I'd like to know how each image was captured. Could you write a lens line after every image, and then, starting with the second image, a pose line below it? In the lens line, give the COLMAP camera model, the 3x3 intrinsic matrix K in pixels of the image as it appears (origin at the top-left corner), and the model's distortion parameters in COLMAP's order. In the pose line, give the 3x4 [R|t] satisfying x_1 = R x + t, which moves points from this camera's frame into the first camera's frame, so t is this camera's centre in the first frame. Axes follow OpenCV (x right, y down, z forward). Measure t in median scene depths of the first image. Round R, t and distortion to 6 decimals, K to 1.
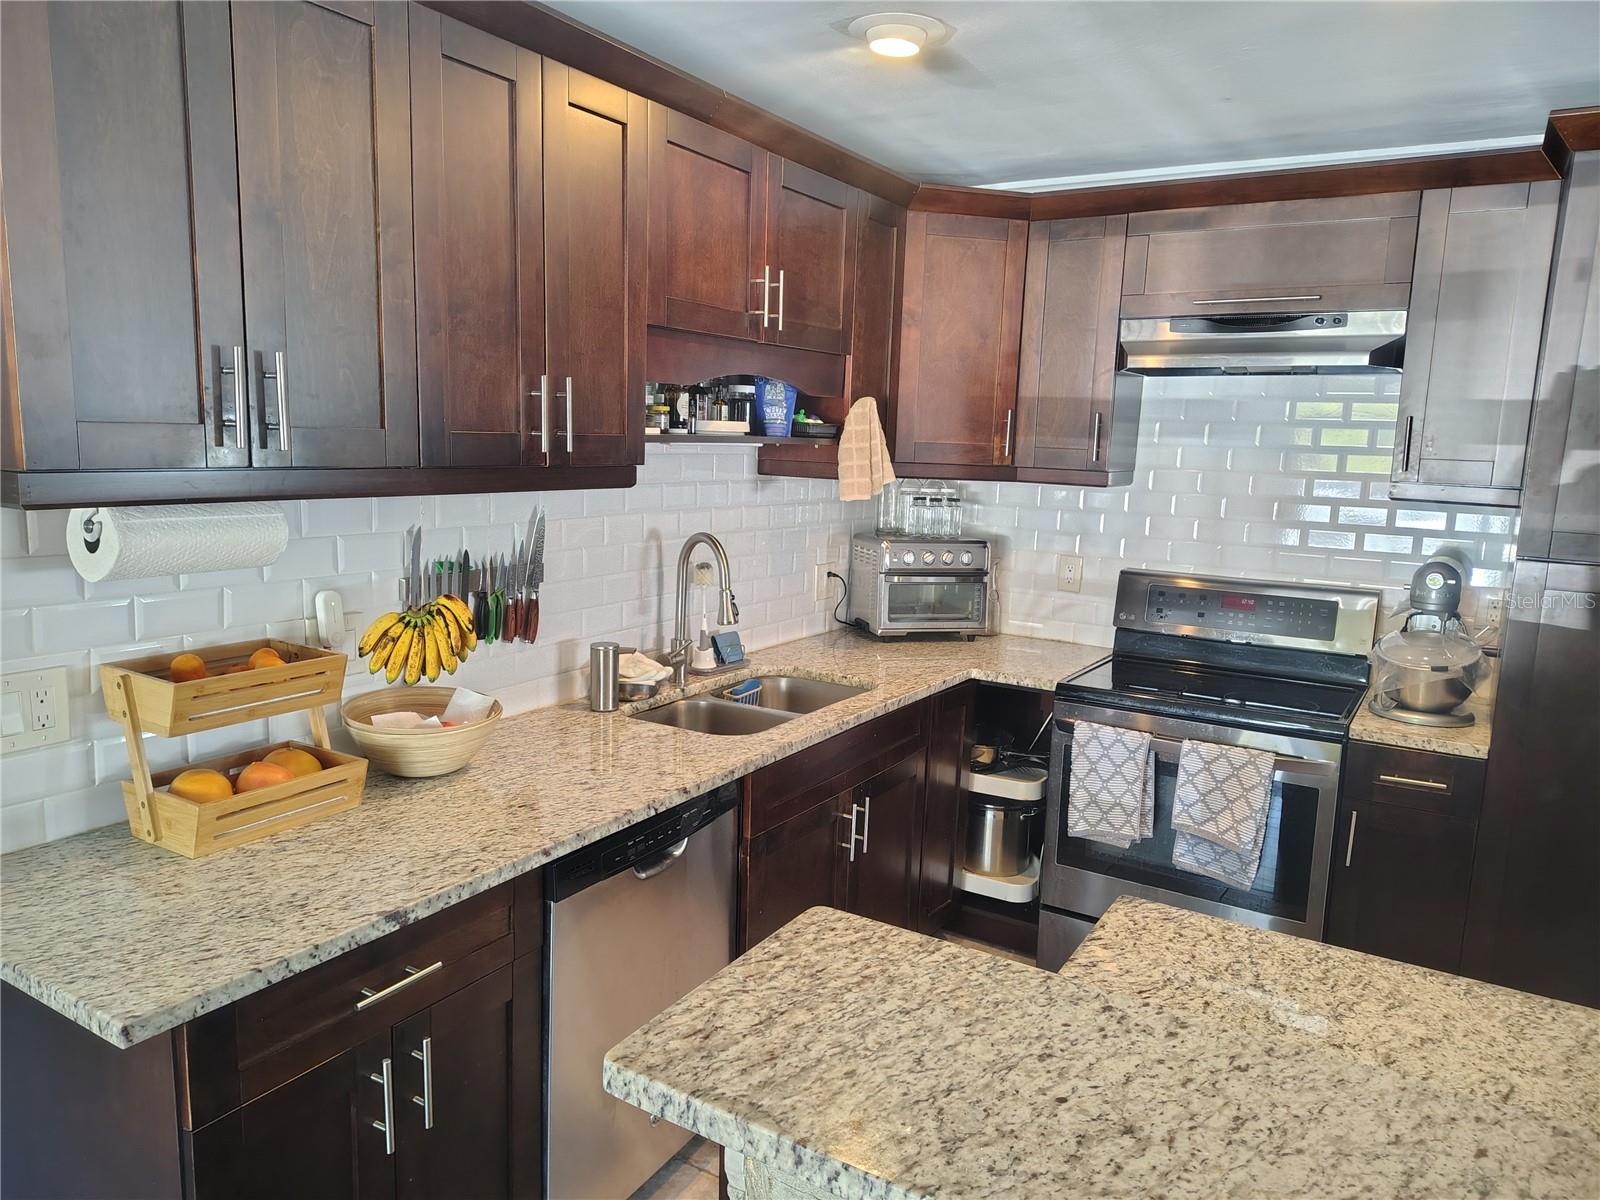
lens RADIAL K [[1088.6, 0, 807.9], [0, 1088.6, 601.8], [0, 0, 1]] dist [0.078003, -0.101774]
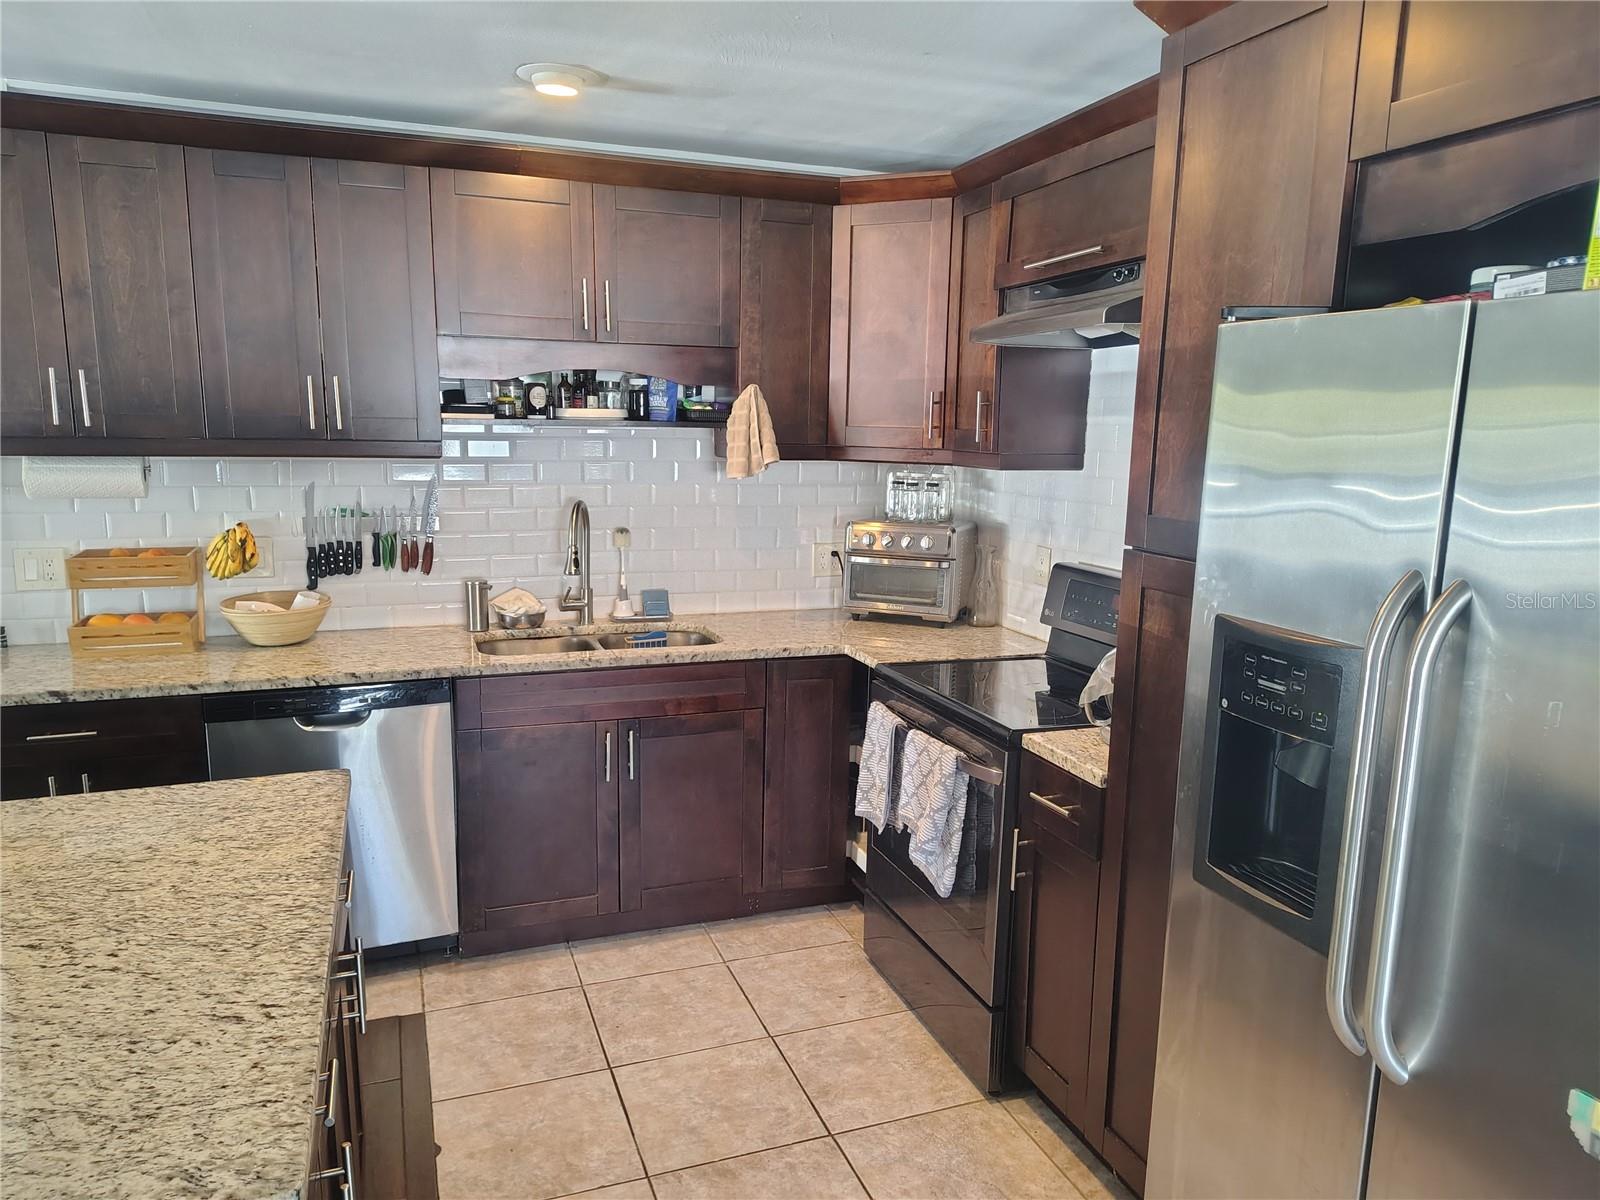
lens RADIAL K [[1090.5, 0, 811.9], [0, 1090.5, 607.8], [0, 0, 1]] dist [0.061811, -0.069487]
pose [[0.787481, 0.082193, -0.610834, 0.851249], [-0.084671, 0.996098, 0.024876, 0.004153], [0.610495, 0.032130, 0.791368, 0.186656]]
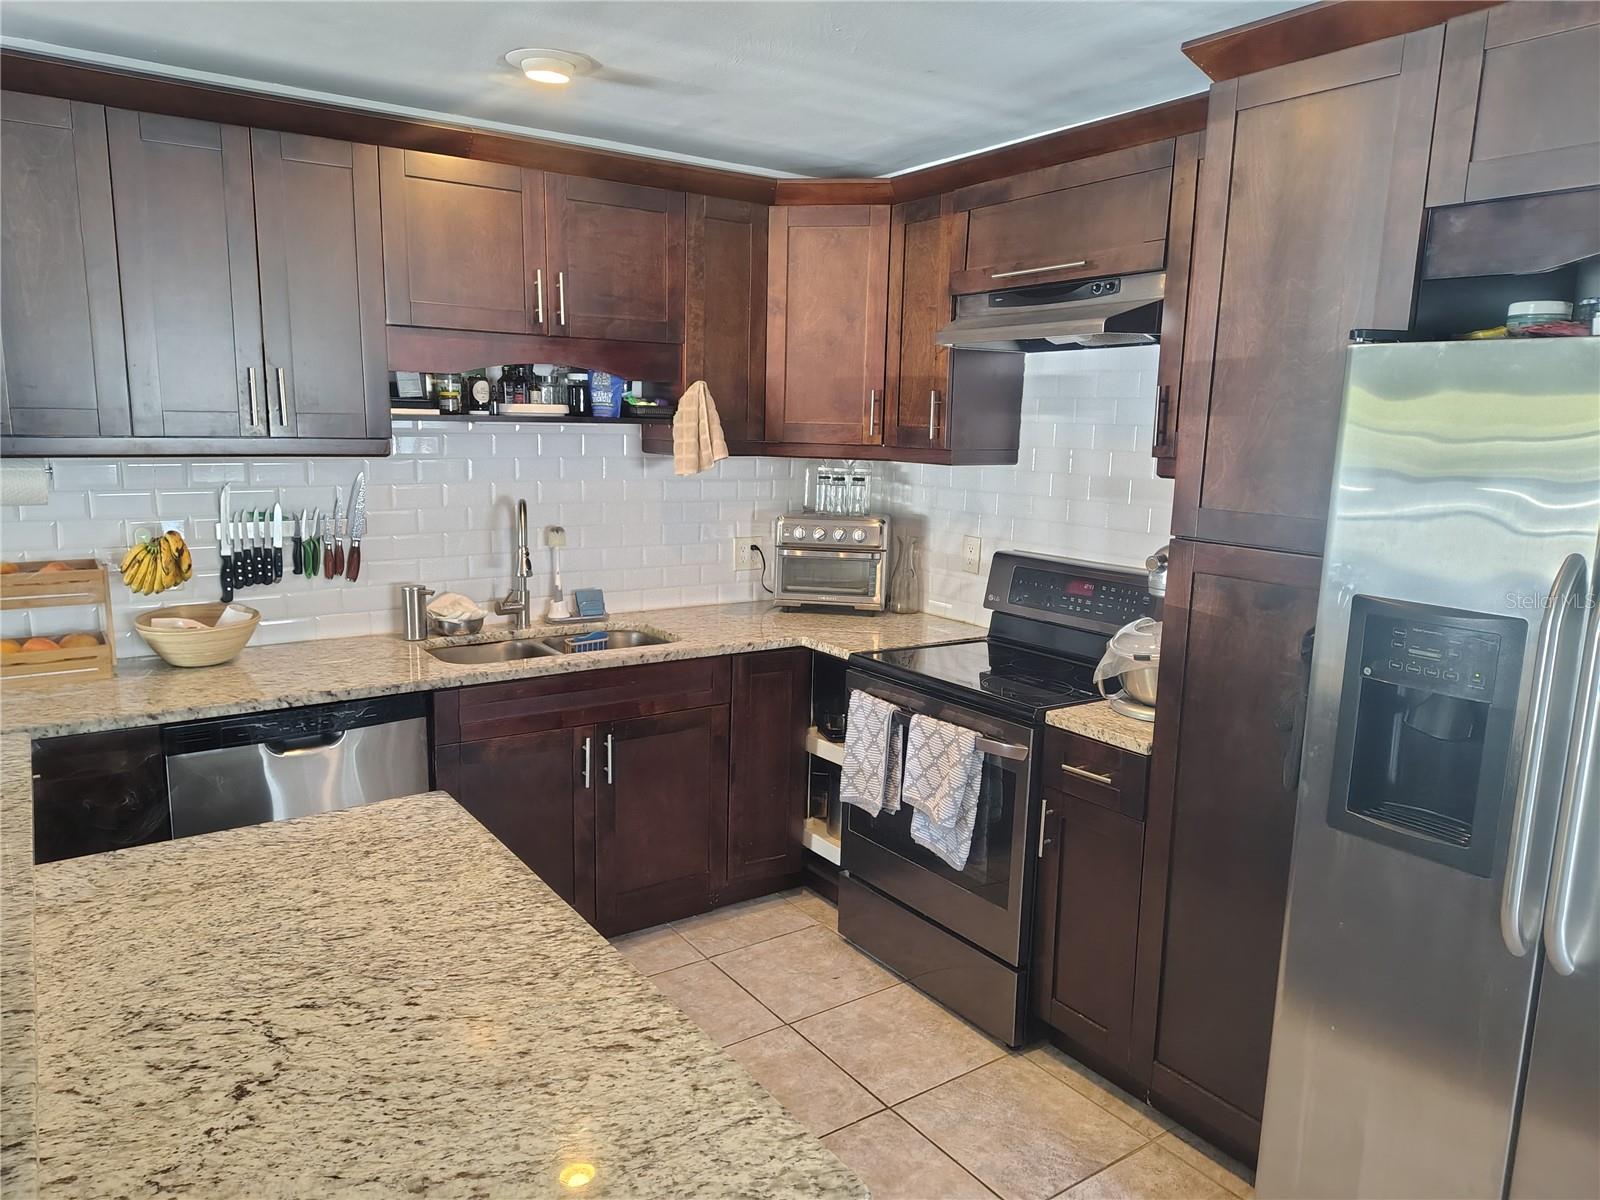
lens RADIAL K [[1088.5, 0, 800.0], [0, 1088.5, 600.0], [0, 0, 1]] dist [0.063866, -0.074706]
pose [[0.914122, 0.052560, -0.402017, 0.645116], [-0.052379, 0.998562, 0.011451, 0.015840], [0.402041, 0.010590, 0.915560, 0.039751]]
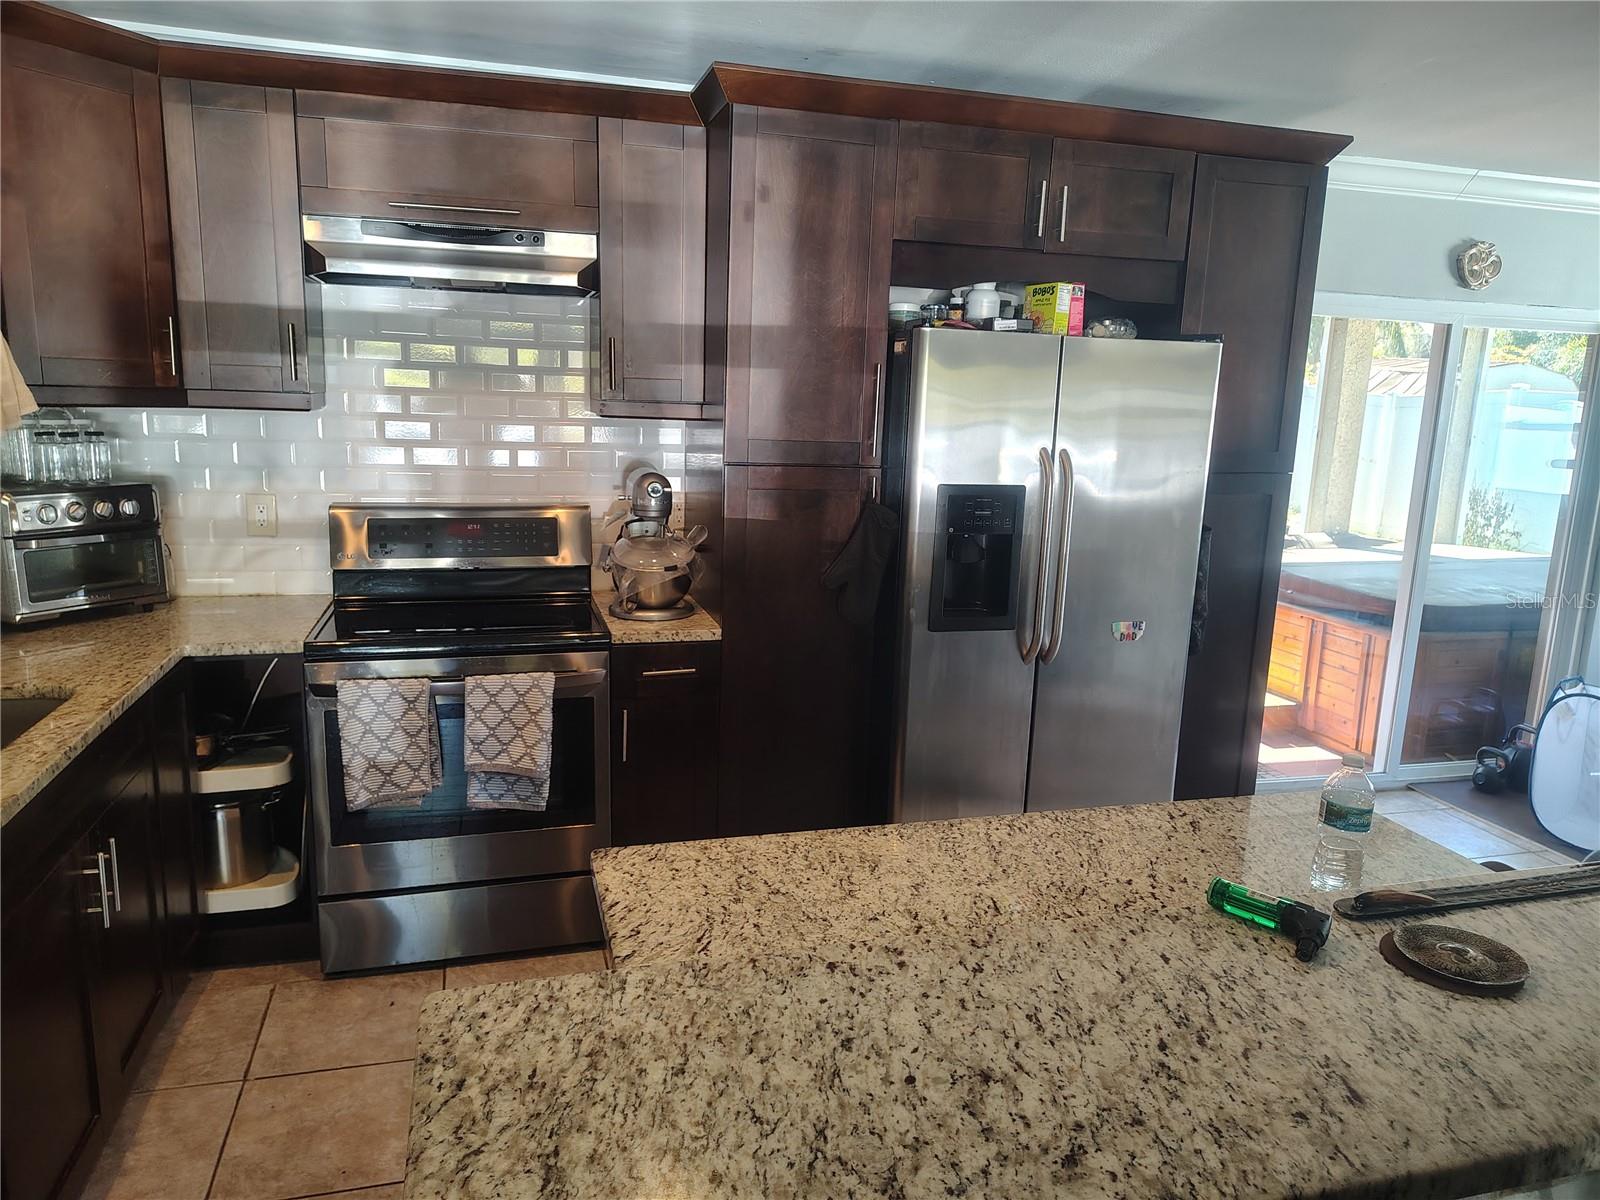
lens RADIAL K [[1092.1, 0, 793.7], [0, 1092.1, 604.7], [0, 0, 1]] dist [0.060978, -0.074923]
pose [[0.682992, -0.153780, 0.714055, -0.132963], [0.103215, 0.988096, 0.114073, -0.015595], [-0.723097, -0.004210, 0.690734, 0.138779]]
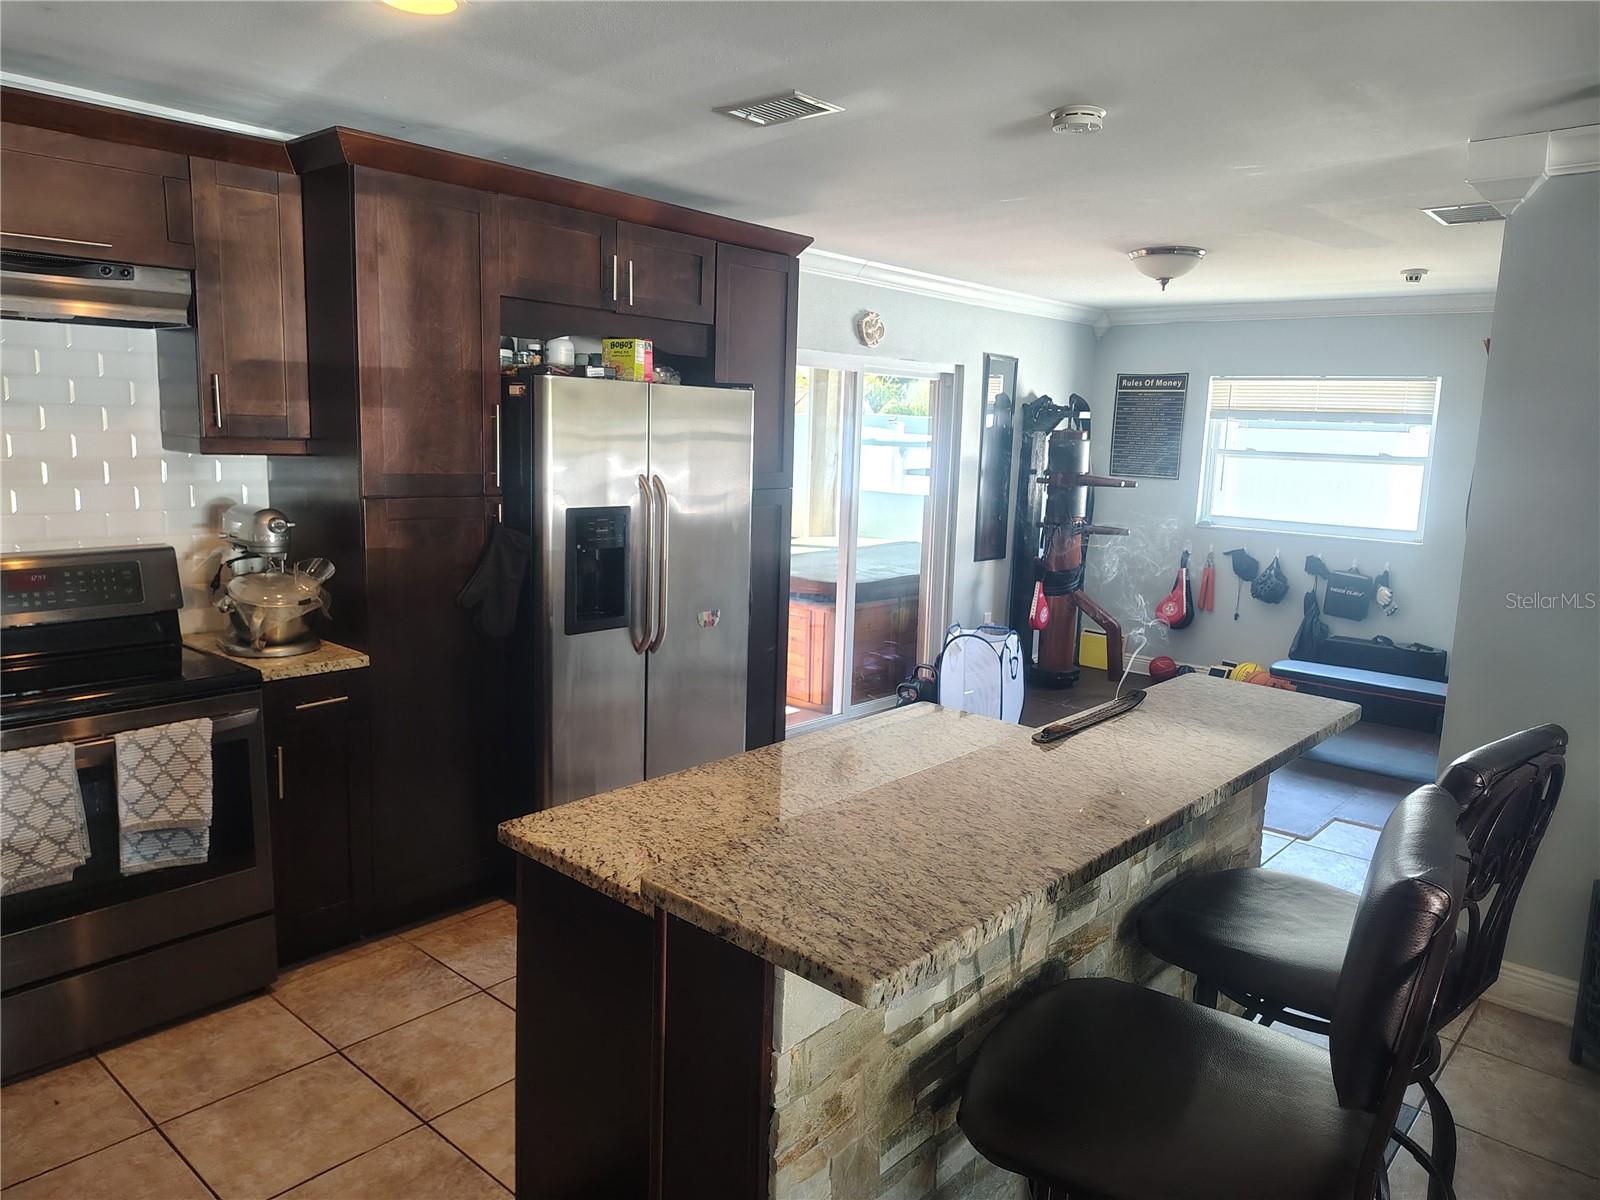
lens RADIAL K [[1099.0, 0, 801.5], [0, 1099.0, 586.6], [0, 0, 1]] dist [0.051717, -0.055788]
pose [[0.181859, -0.173053, 0.967977, -0.413771], [0.123653, 0.980603, 0.152079, -0.061606], [-0.975519, 0.092036, 0.199730, 0.262170]]
